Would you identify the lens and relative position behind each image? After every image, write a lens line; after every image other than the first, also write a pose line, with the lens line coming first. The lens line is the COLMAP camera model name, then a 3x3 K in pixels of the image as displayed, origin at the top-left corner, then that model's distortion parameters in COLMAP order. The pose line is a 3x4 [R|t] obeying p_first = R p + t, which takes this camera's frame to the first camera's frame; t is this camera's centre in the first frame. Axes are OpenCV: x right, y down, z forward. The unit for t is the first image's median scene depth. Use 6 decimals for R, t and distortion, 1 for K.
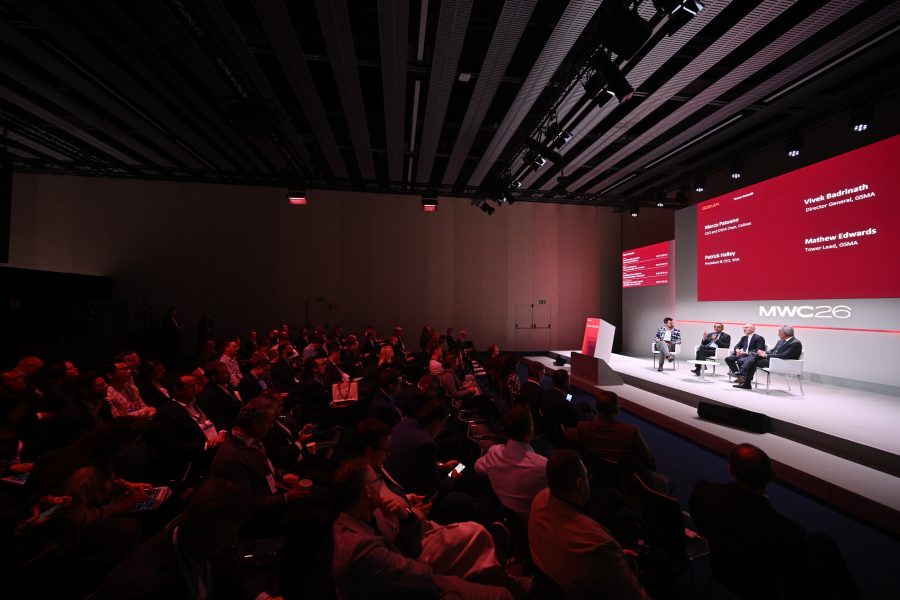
lens RADIAL K [[372.0, 0, 450.0], [0, 372.0, 300.0], [0, 0, 1]] dist [0.000390, 0.000021]
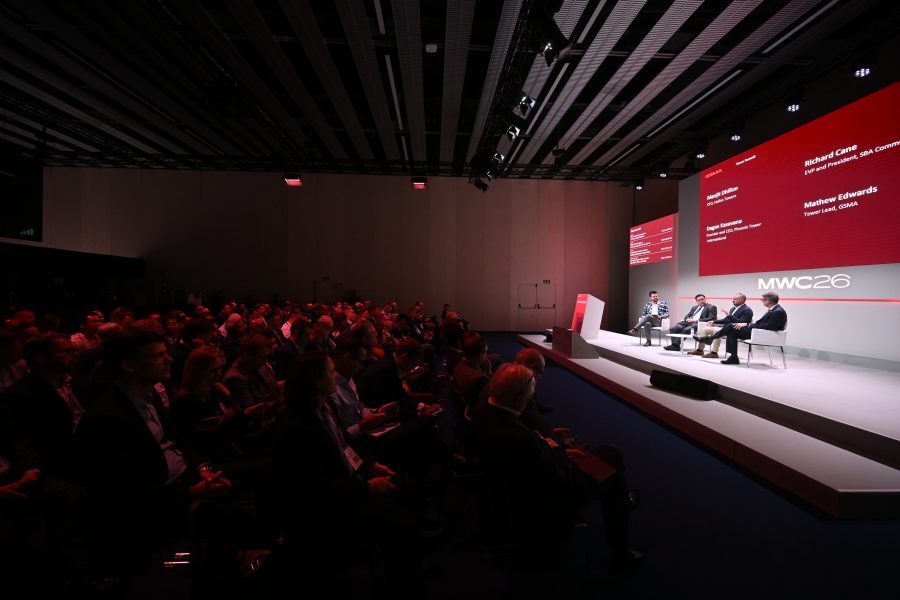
lens RADIAL K [[372.0, 0, 450.0], [0, 372.0, 300.0], [0, 0, 1]] dist [0.000390, 0.000021]
pose [[0.993931, 0.002256, -0.109982, 0.151507], [0.000924, 0.999583, 0.028851, 0.037854], [0.110001, -0.028777, 0.993515, -0.007424]]
